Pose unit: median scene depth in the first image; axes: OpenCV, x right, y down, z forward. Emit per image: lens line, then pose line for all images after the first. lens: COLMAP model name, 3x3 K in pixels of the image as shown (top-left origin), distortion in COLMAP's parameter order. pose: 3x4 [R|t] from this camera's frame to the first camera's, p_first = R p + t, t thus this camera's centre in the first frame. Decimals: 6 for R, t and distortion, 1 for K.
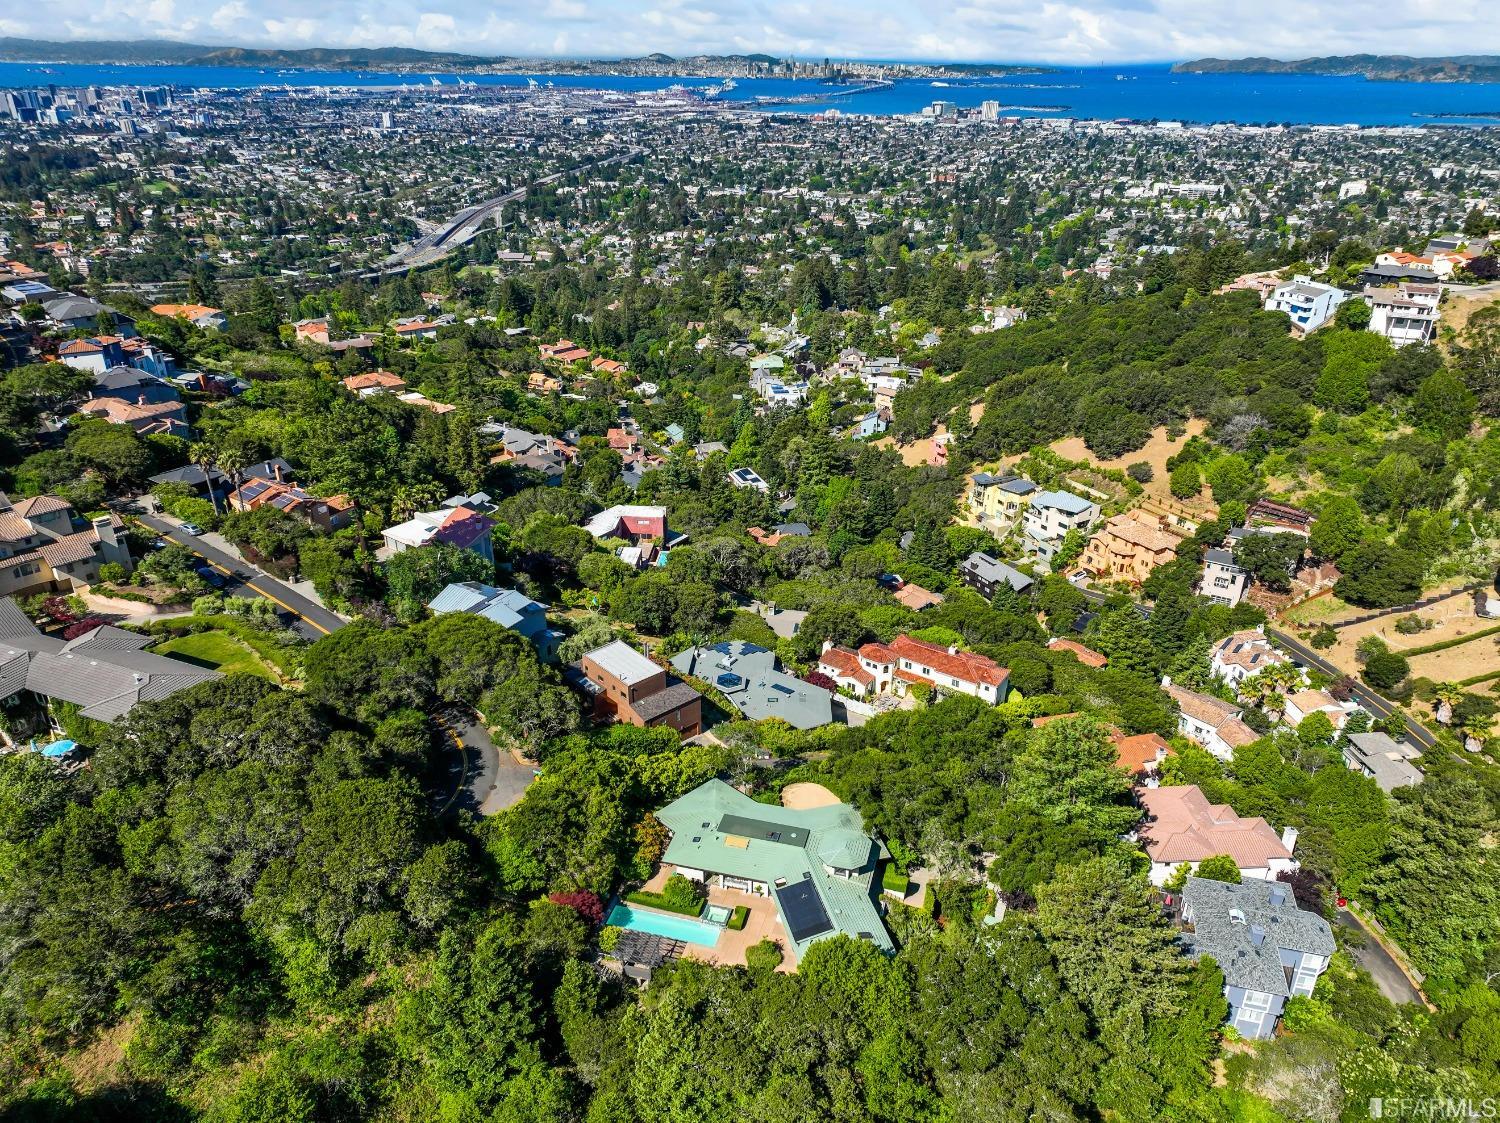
lens RADIAL K [[1035.3, 0, 741.7], [0, 1035.3, 559.2], [0, 0, 1]] dist [0.002126, 0.008140]
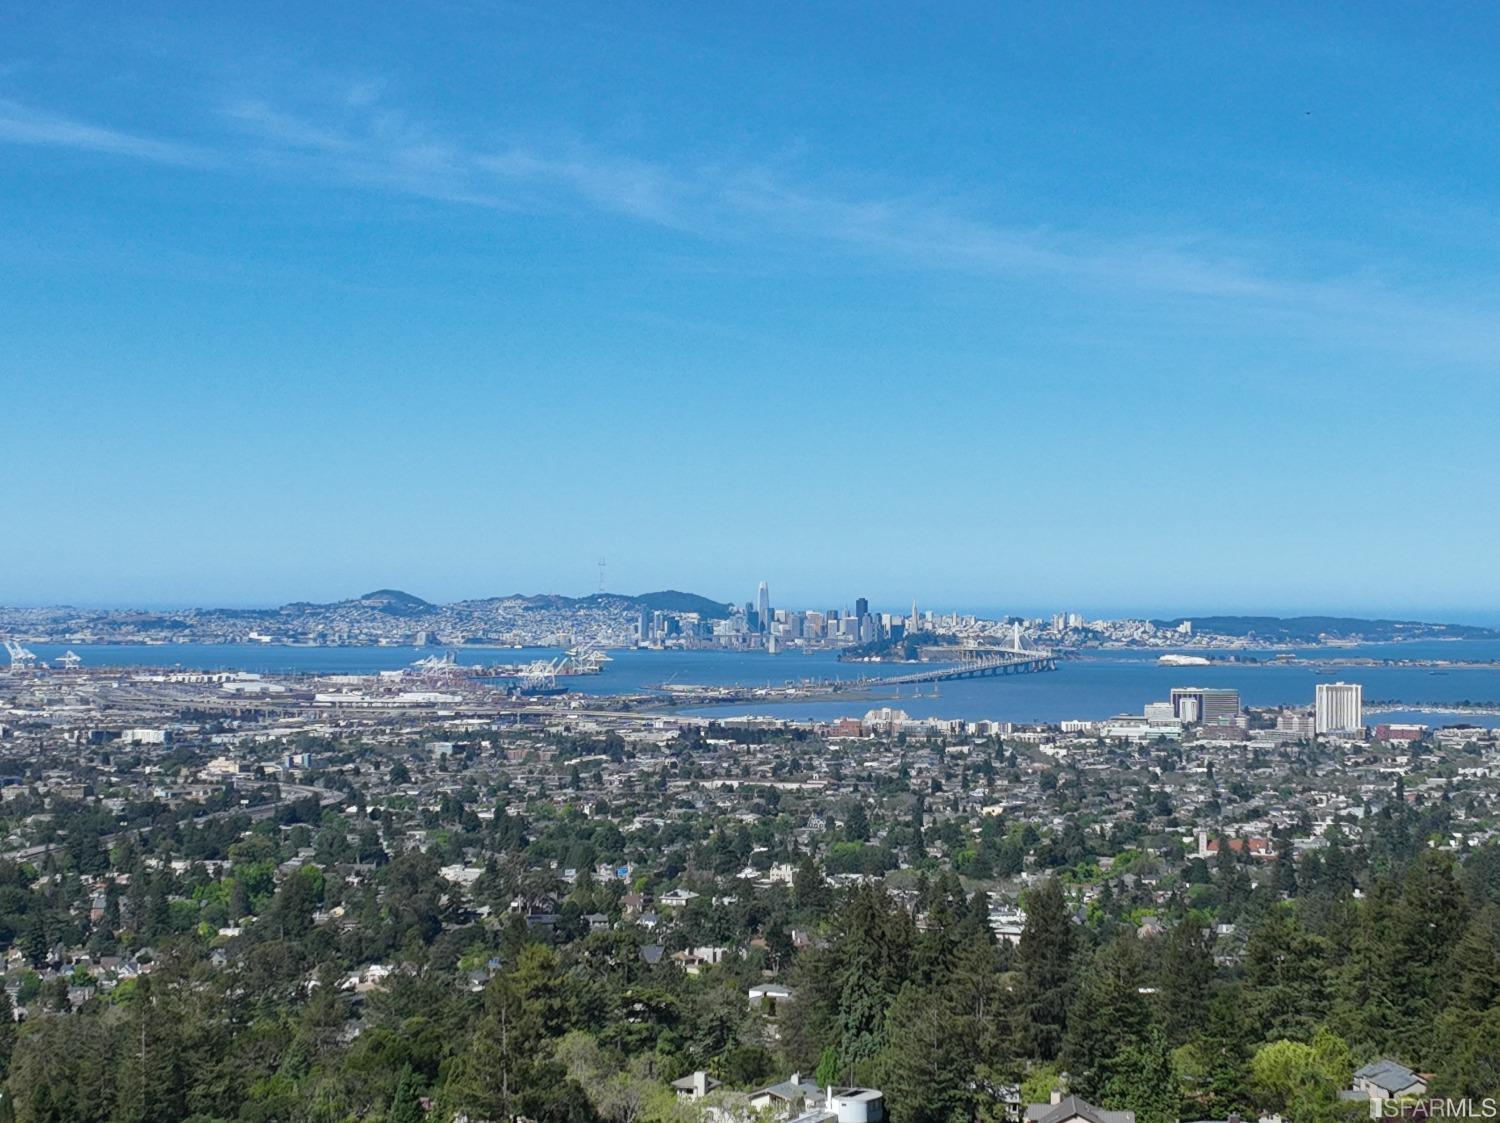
lens RADIAL K [[3211.8, 0, 750.0], [0, 3211.8, 561.5], [0, 0, 1]] dist [0.018429, -0.075741]
pose [[0.999218, -0.003140, 0.039413, 0.002649], [0.020495, 0.893597, -0.448403, 0.003903], [-0.033811, 0.448860, 0.892962, 0.100788]]
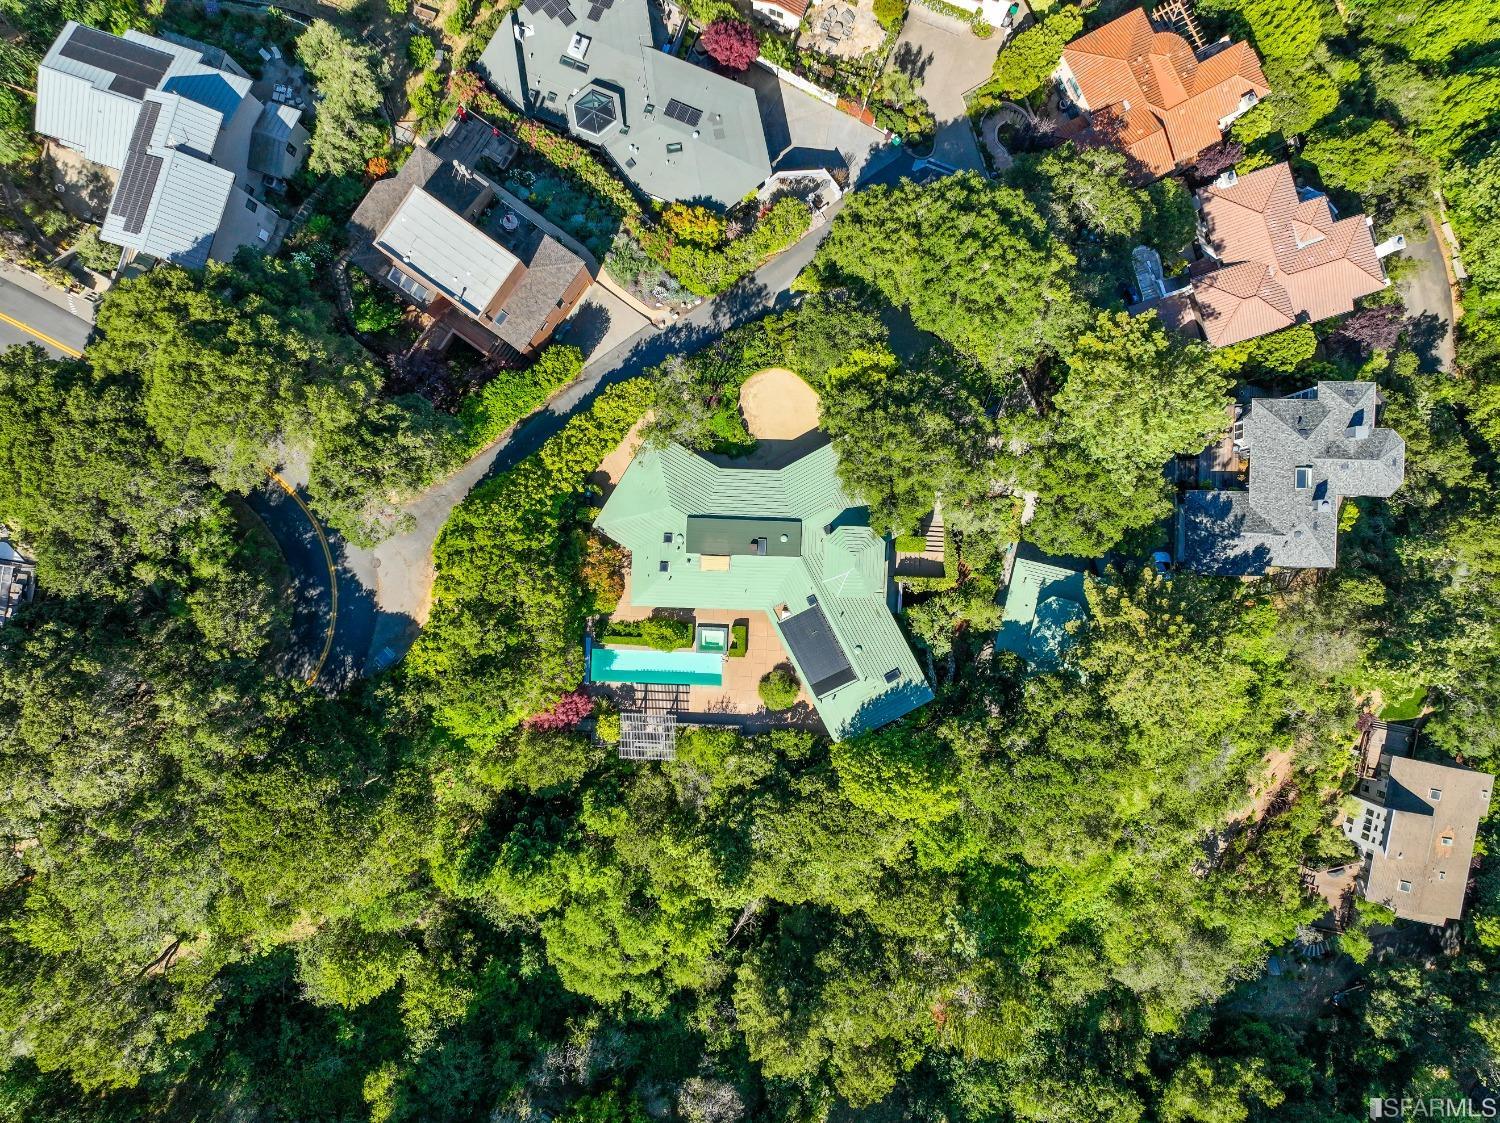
lens RADIAL K [[1035.3, 0, 741.7], [0, 1035.3, 559.2], [0, 0, 1]] dist [0.002126, 0.008140]
pose [[0.972701, -0.232063, -0.000148, 0.001191], [0.102029, 0.427085, 0.898437, -0.033362], [-0.208431, -0.873925, 0.439103, 0.049407]]
